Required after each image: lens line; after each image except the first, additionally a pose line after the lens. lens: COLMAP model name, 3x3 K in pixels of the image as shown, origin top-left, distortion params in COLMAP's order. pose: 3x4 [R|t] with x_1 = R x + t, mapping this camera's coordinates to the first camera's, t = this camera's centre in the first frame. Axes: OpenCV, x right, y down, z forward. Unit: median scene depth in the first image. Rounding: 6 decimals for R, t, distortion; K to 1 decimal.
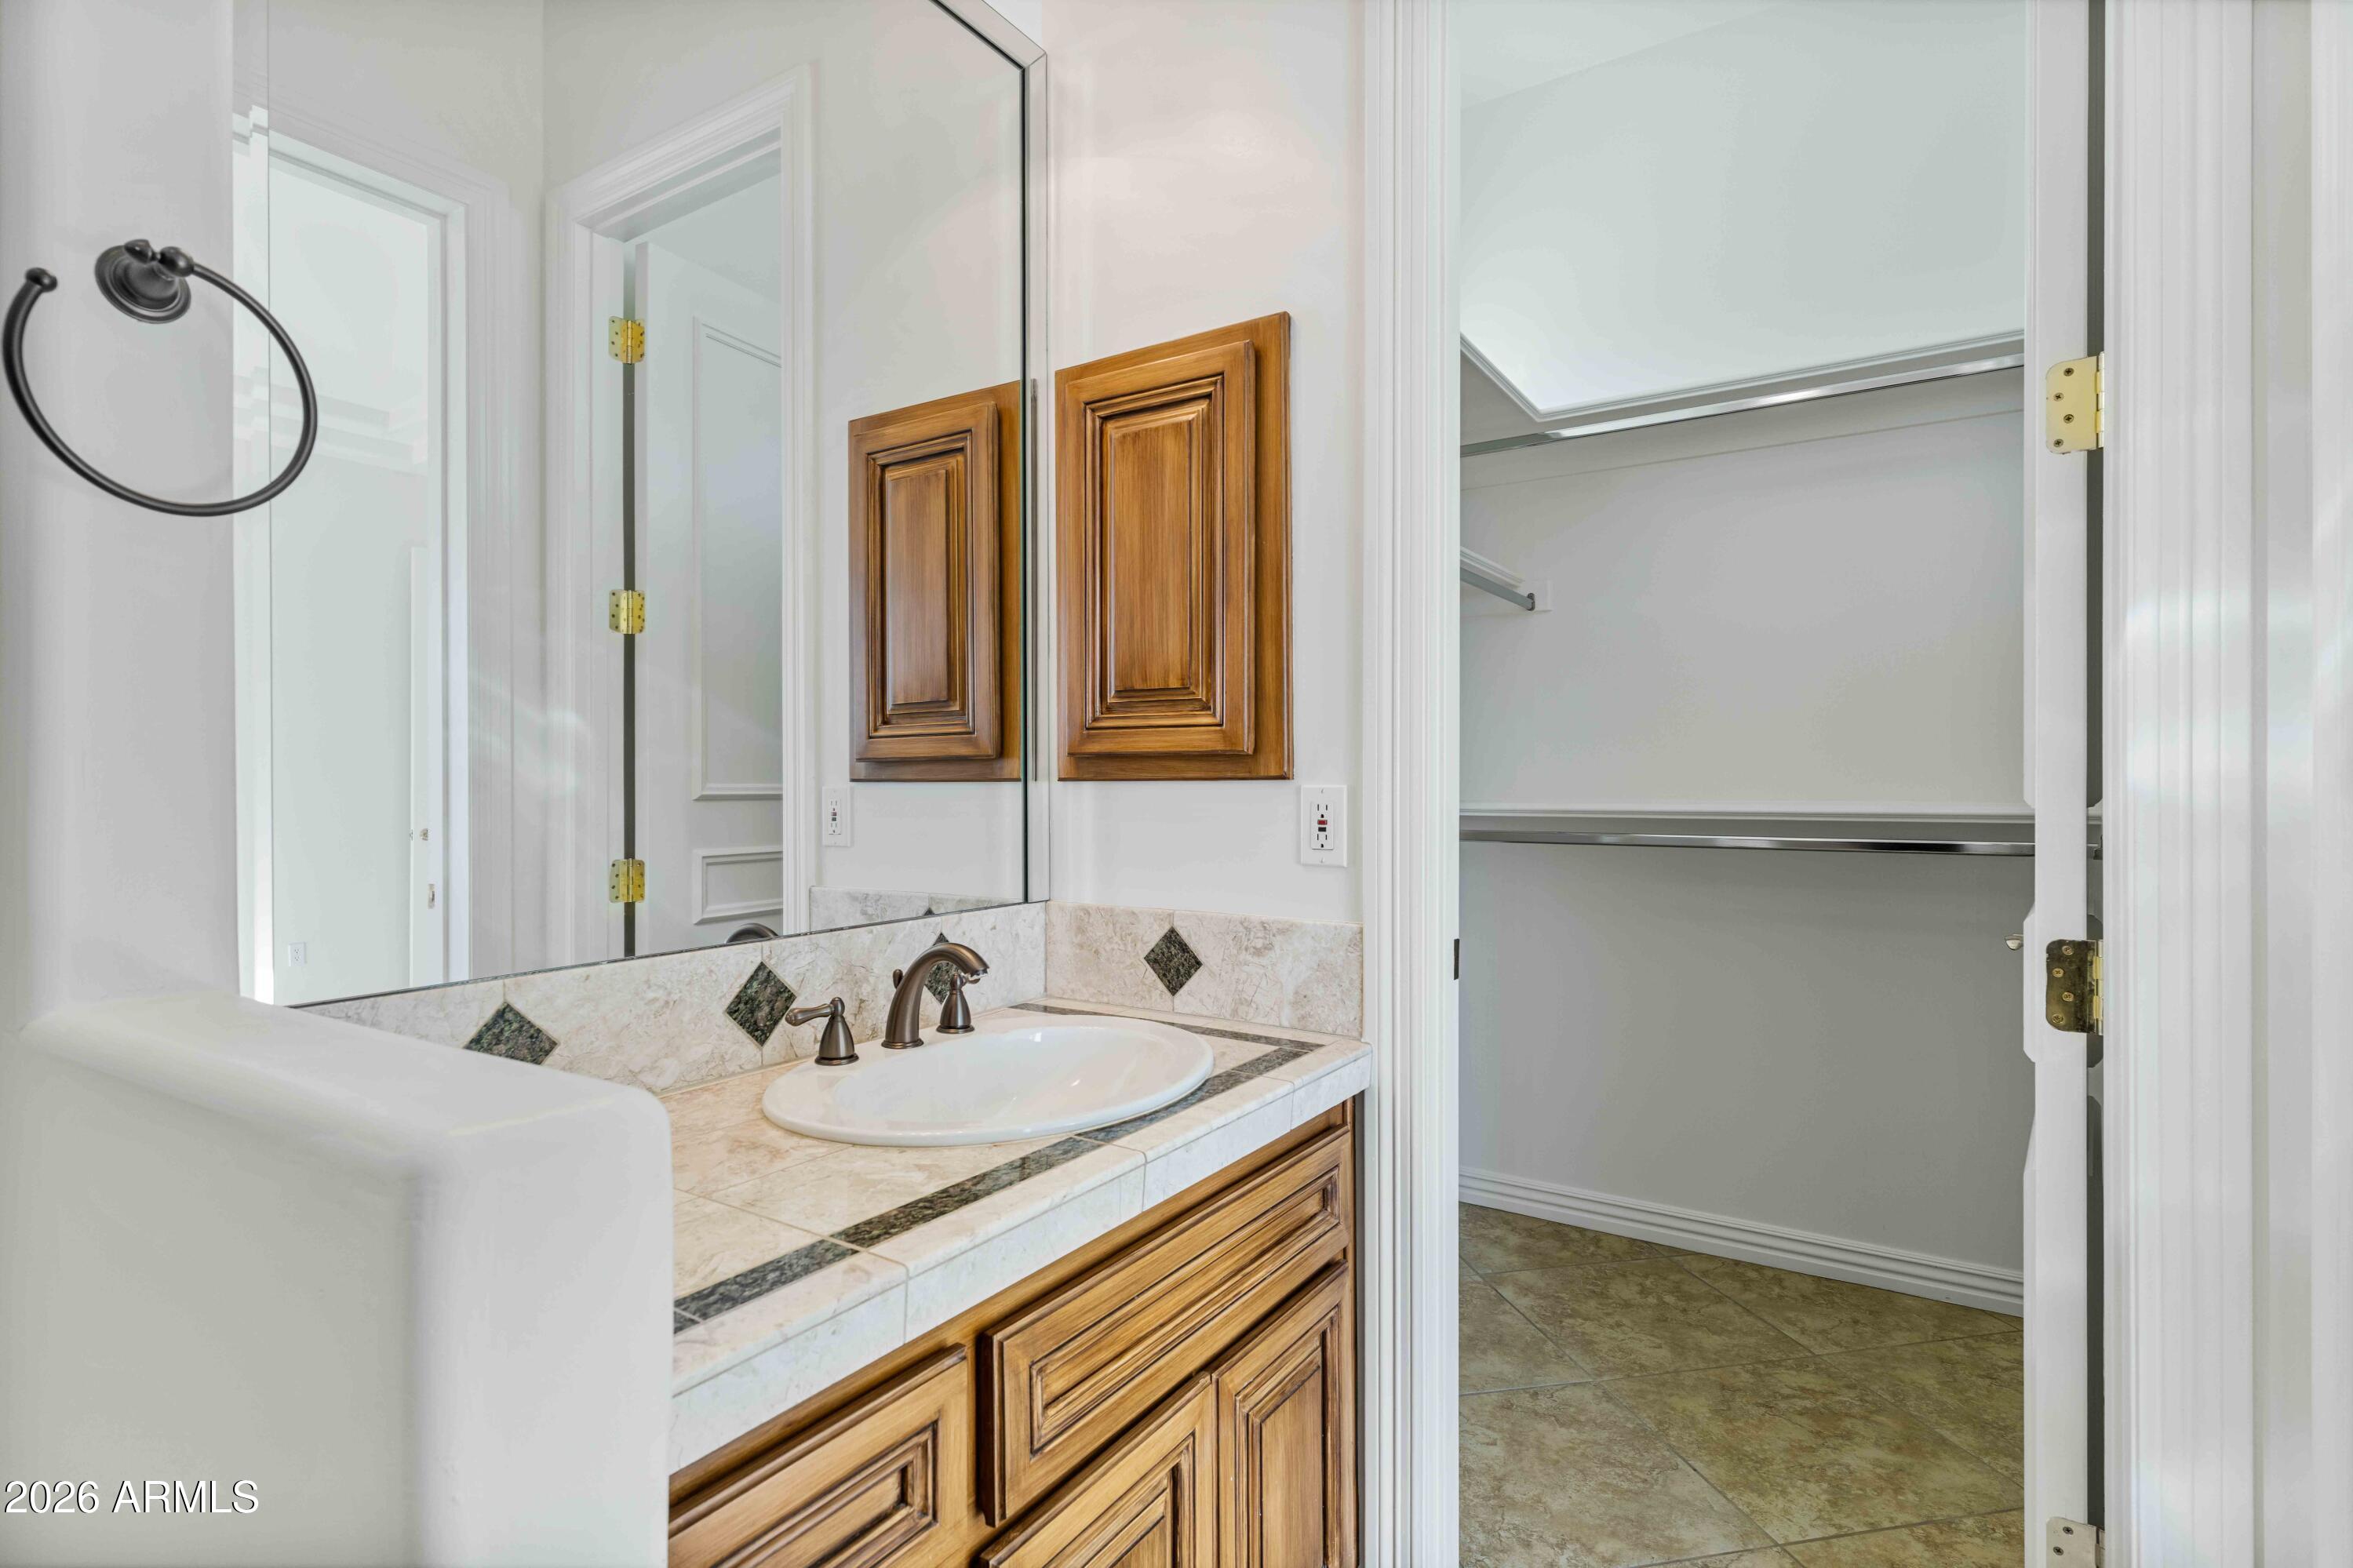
lens RADIAL K [[1157.6, 0, 1169.5], [0, 1157.6, 777.2], [0, 0, 1]] dist [-0.002052, -0.000124]
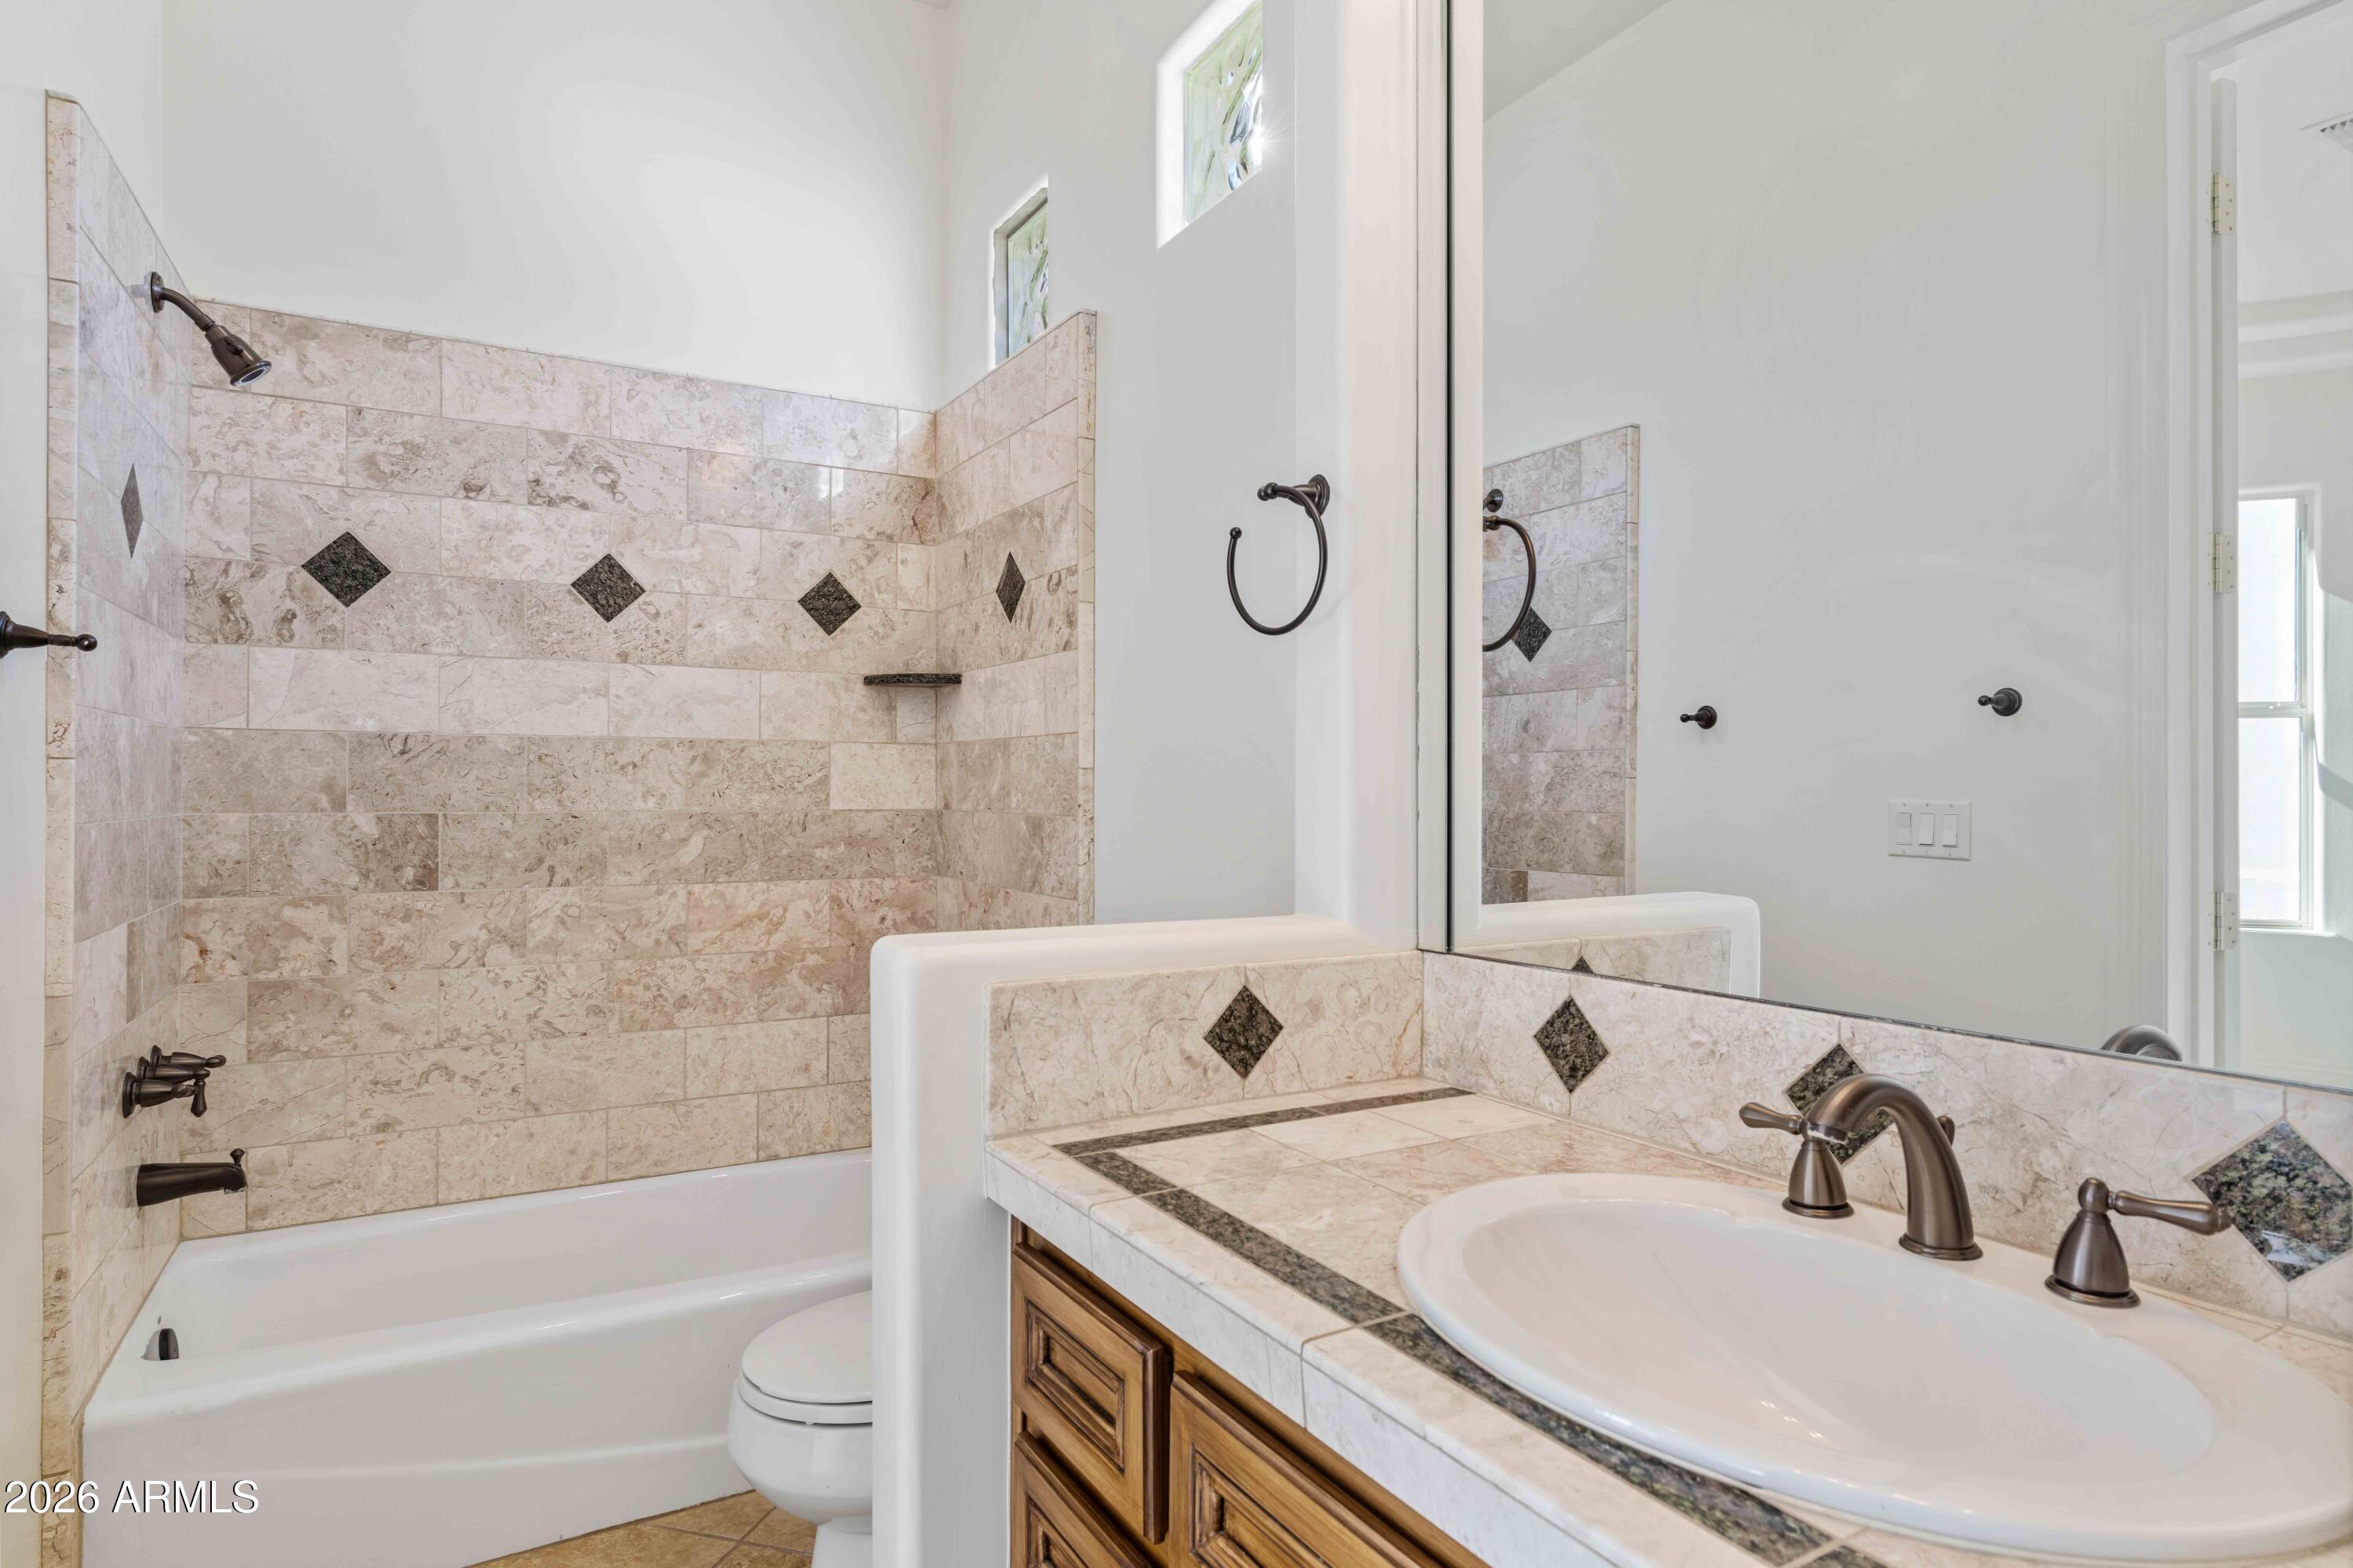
lens RADIAL K [[1347.5, 0, 1172.4], [0, 1347.5, 791.4], [0, 0, 1]] dist [0.003244, 0.000503]
pose [[-0.470974, -0.005033, -0.882133, 0.681944], [-0.005281, 0.999982, -0.002886, 0.016746], [0.882131, 0.003299, -0.470992, 1.284236]]
